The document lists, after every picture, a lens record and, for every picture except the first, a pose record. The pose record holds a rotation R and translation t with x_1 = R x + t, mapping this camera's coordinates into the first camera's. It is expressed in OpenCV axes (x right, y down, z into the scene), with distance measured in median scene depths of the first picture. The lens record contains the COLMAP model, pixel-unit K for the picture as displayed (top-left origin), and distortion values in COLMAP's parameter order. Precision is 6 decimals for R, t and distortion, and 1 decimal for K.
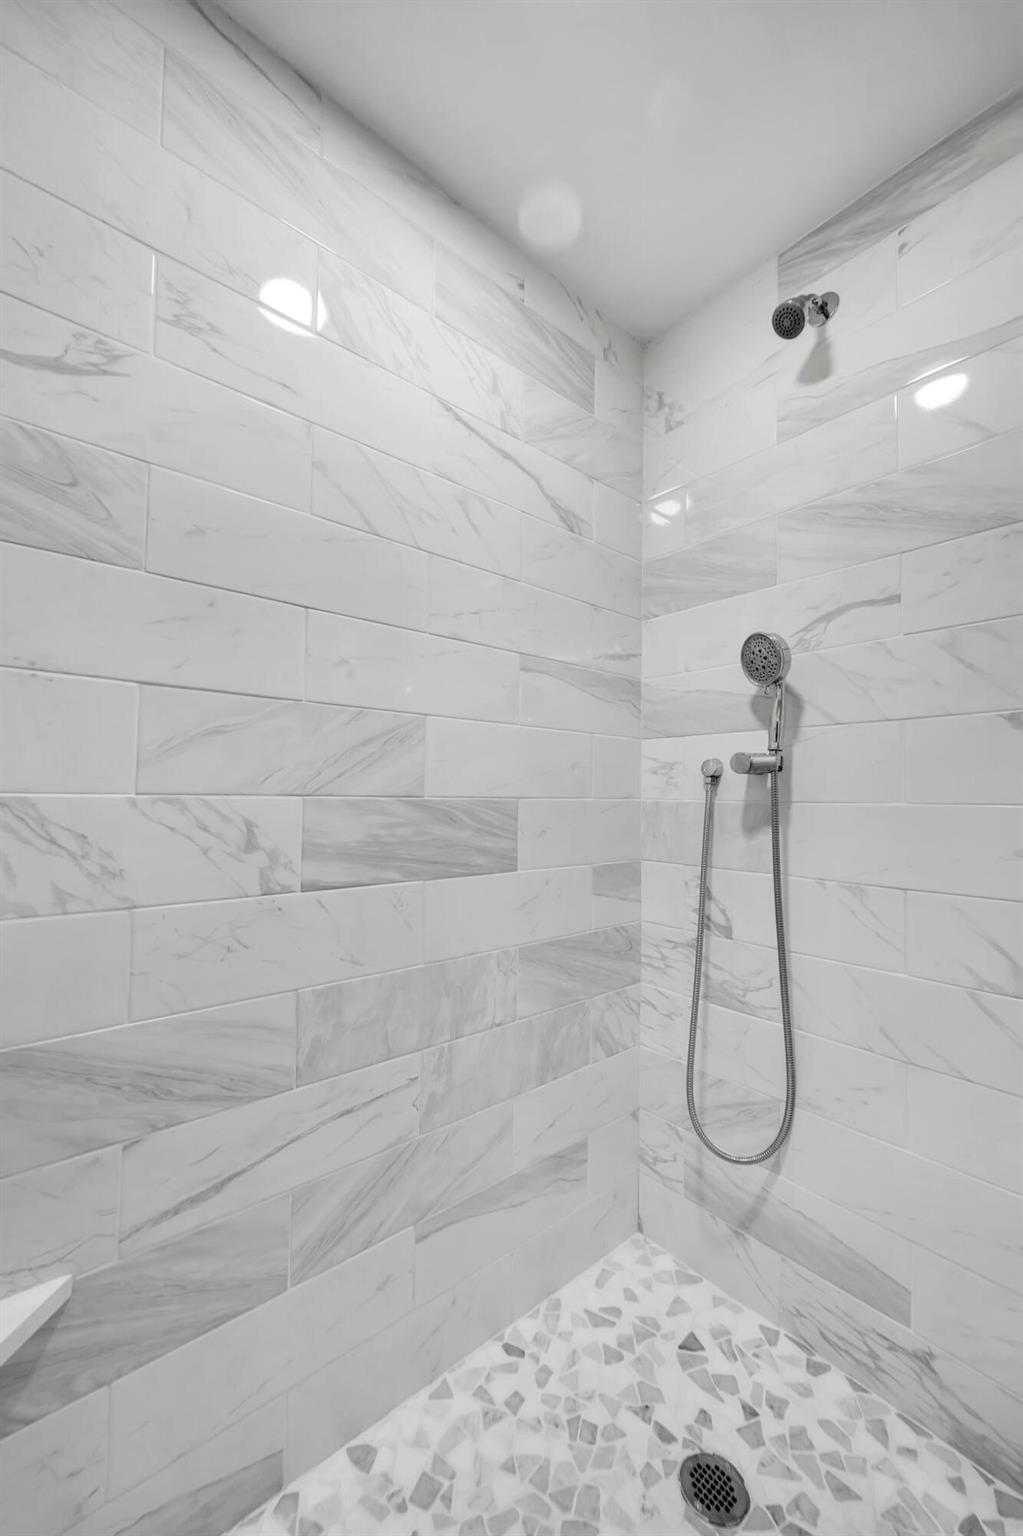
lens RADIAL K [[595.9, 0, 514.5], [0, 595.9, 771.6], [0, 0, 1]] dist [-0.008516, 0.001254]
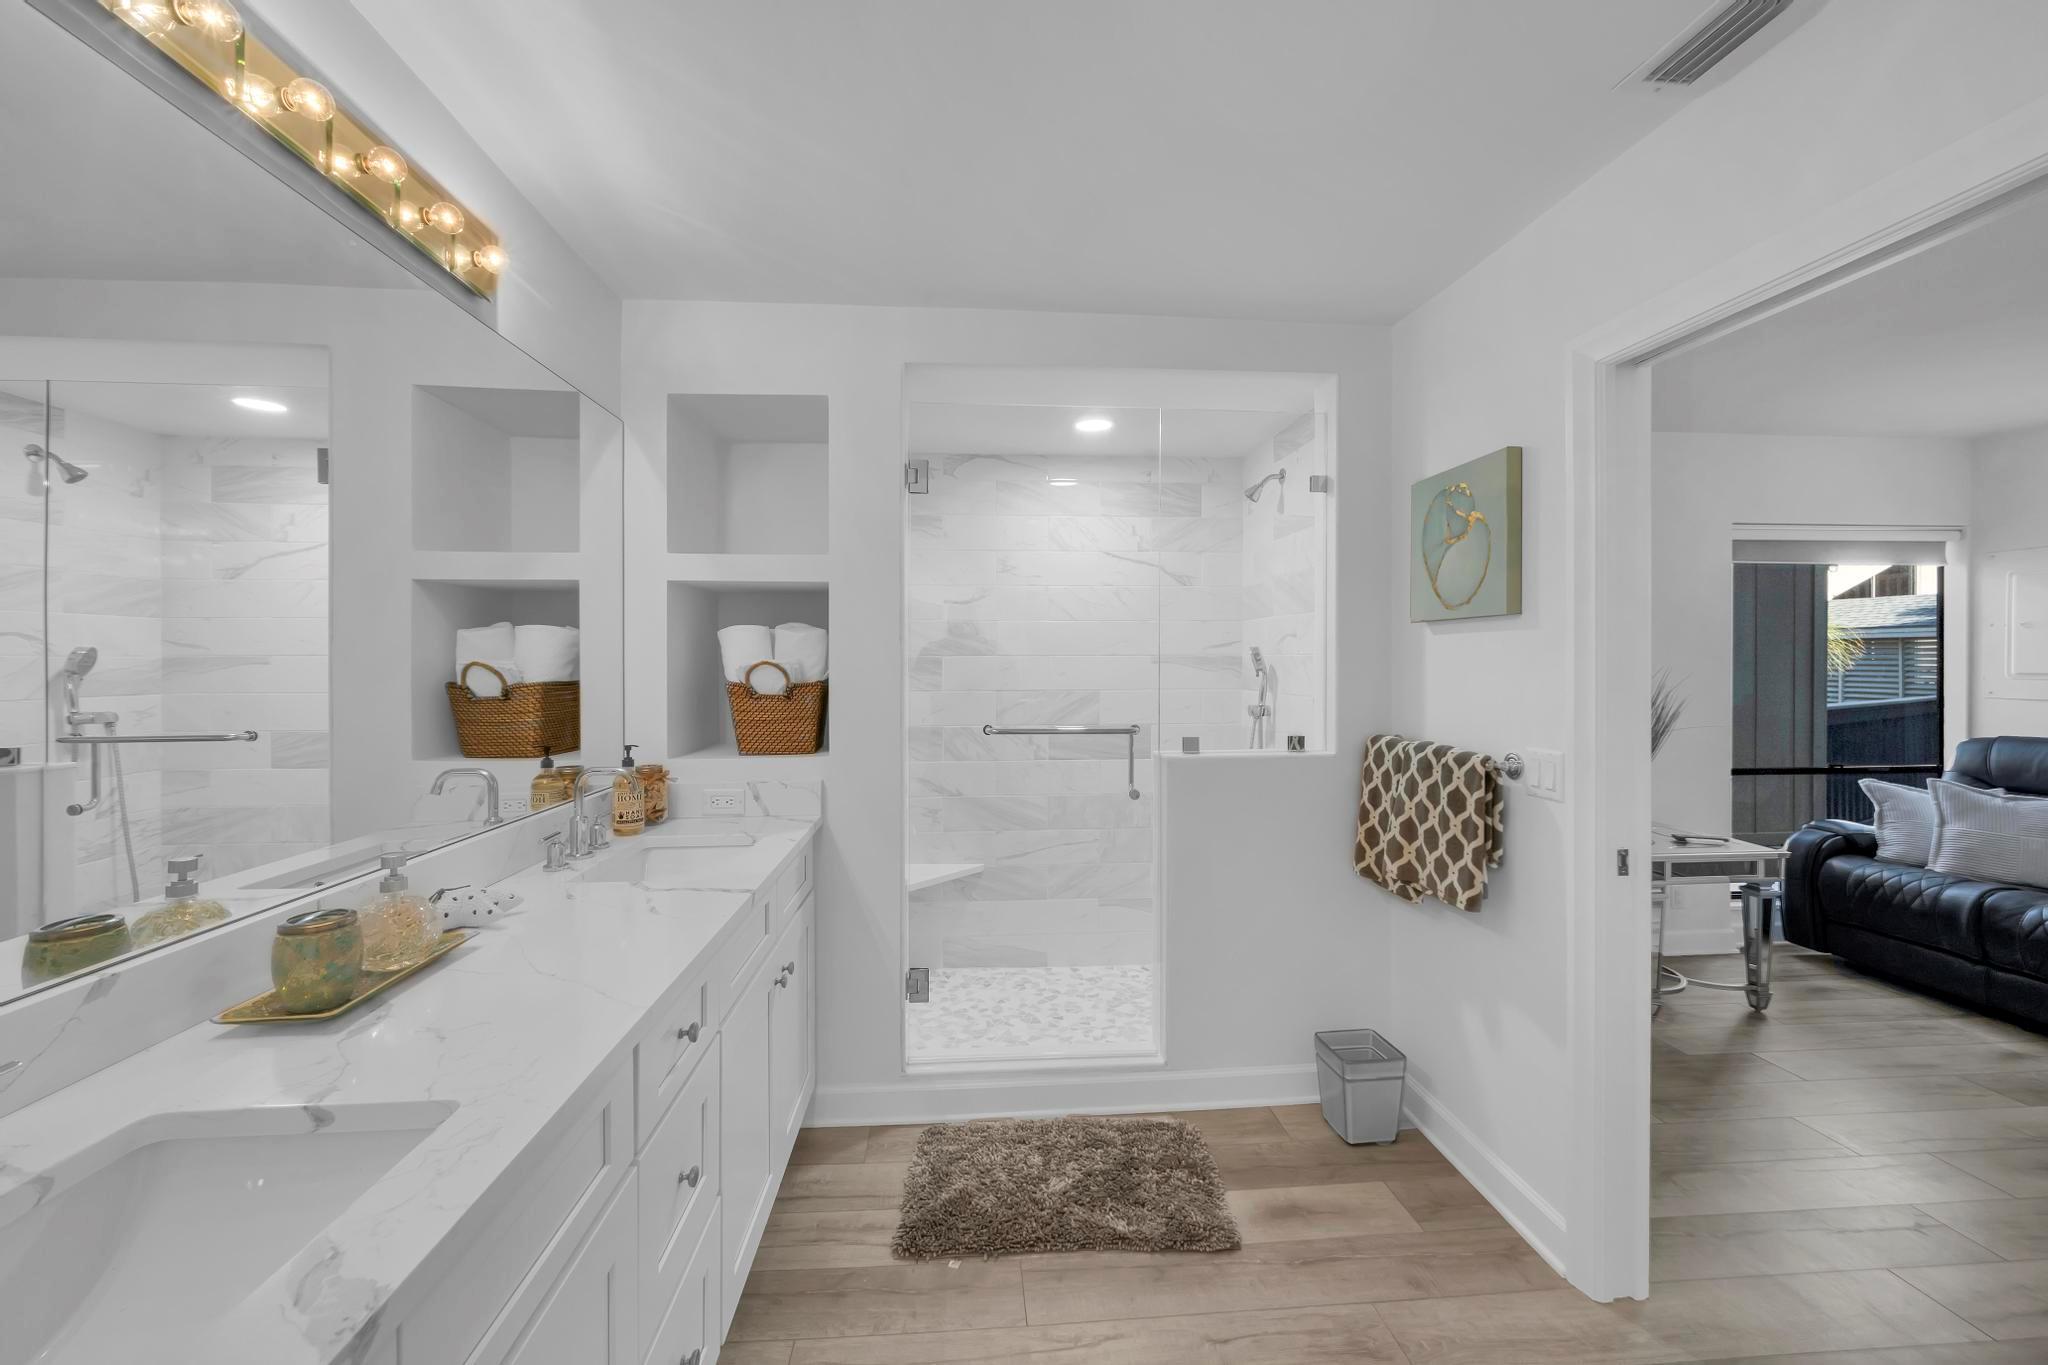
lens RADIAL K [[794.5, 0, 1018.7], [0, 794.5, 672.6], [0, 0, 1]] dist [-0.008516, 0.001254]
pose [[0.806377, -0.002568, -0.591397, 1.692547], [0.034522, 0.998490, 0.042735, -0.362403], [0.590394, -0.054877, 0.805247, -2.008187]]
